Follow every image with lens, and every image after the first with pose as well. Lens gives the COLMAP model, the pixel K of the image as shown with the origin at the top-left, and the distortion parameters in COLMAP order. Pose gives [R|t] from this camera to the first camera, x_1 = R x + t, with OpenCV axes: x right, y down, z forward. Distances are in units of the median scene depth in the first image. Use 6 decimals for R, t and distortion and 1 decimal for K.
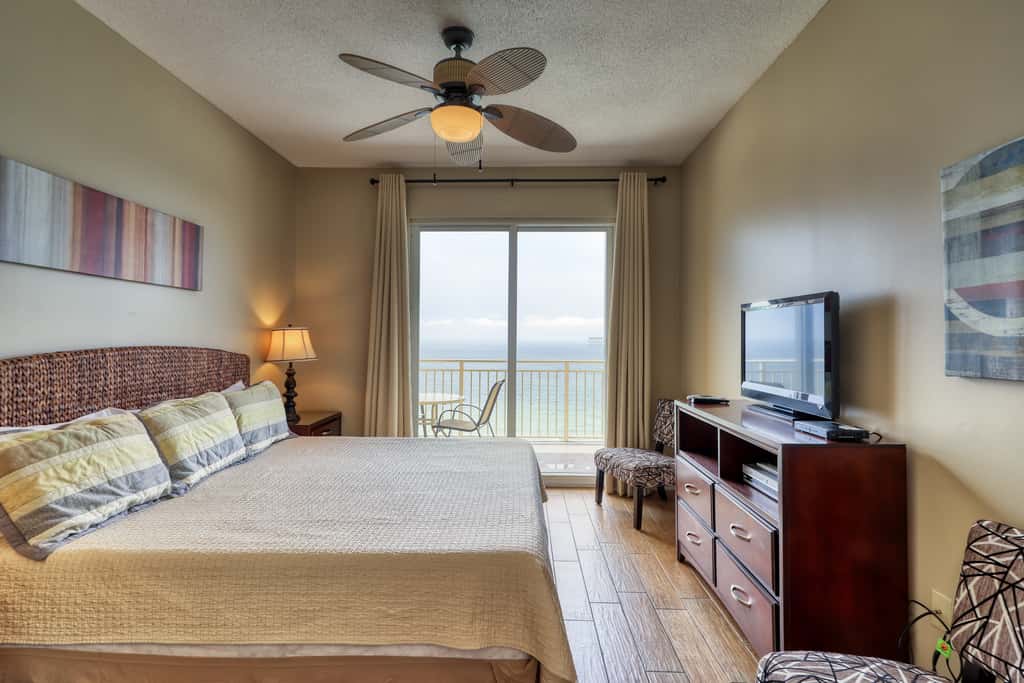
lens RADIAL K [[491.8, 0, 510.9], [0, 491.8, 332.5], [0, 0, 1]] dist [0.012721, -0.000199]
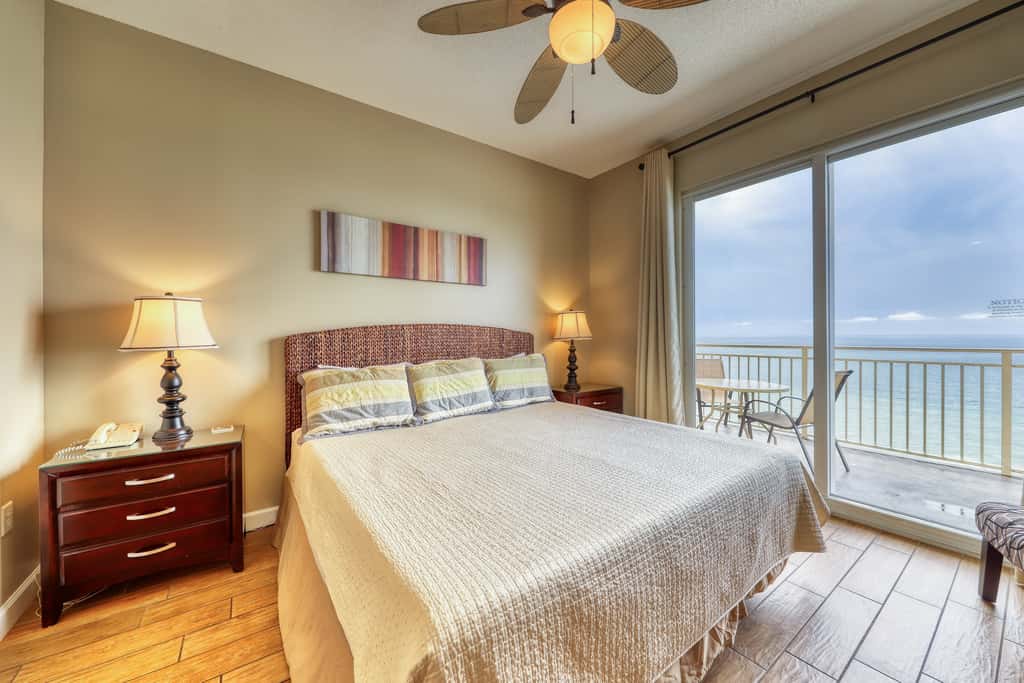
lens RADIAL K [[373.6, 0, 511.4], [0, 373.6, 337.0], [0, 0, 1]] dist [0.002135, 0.000139]
pose [[0.604737, -0.008031, -0.796385, 0.296821], [0.021275, 0.999755, 0.006074, 0.066663], [0.796141, -0.020616, 0.604760, 0.509356]]
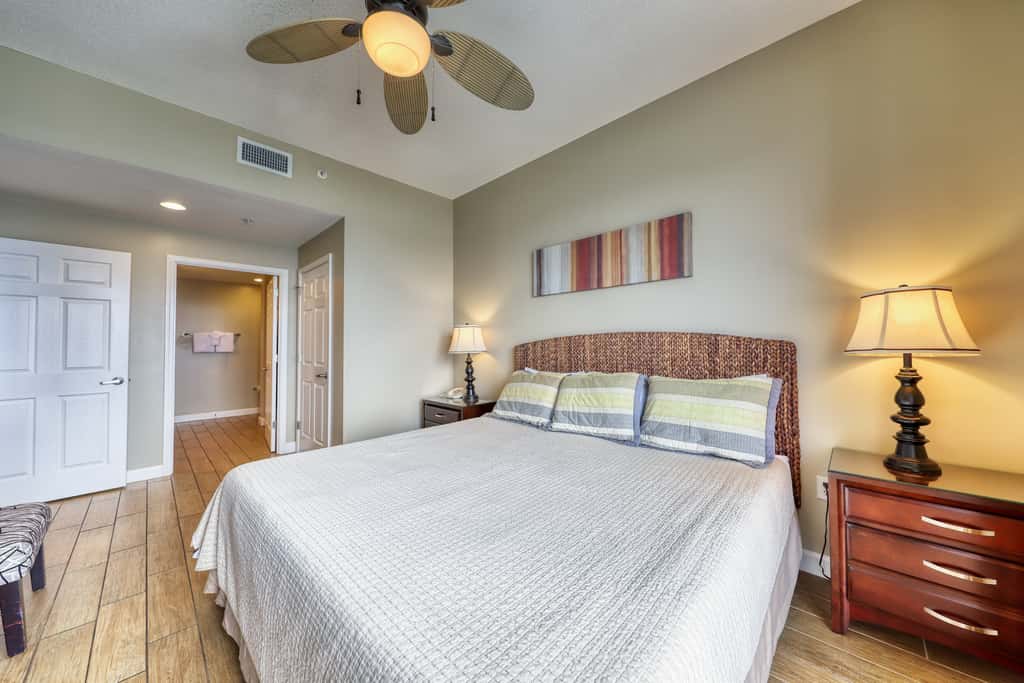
lens RADIAL K [[352.1, 0, 509.8], [0, 352.1, 335.5], [0, 0, 1]] dist [-0.000035, -0.000168]
pose [[-0.680121, -0.017686, -0.732886, 0.168984], [0.017356, 0.999040, -0.040215, 0.071311], [0.732894, -0.040071, -0.679161, 1.461488]]
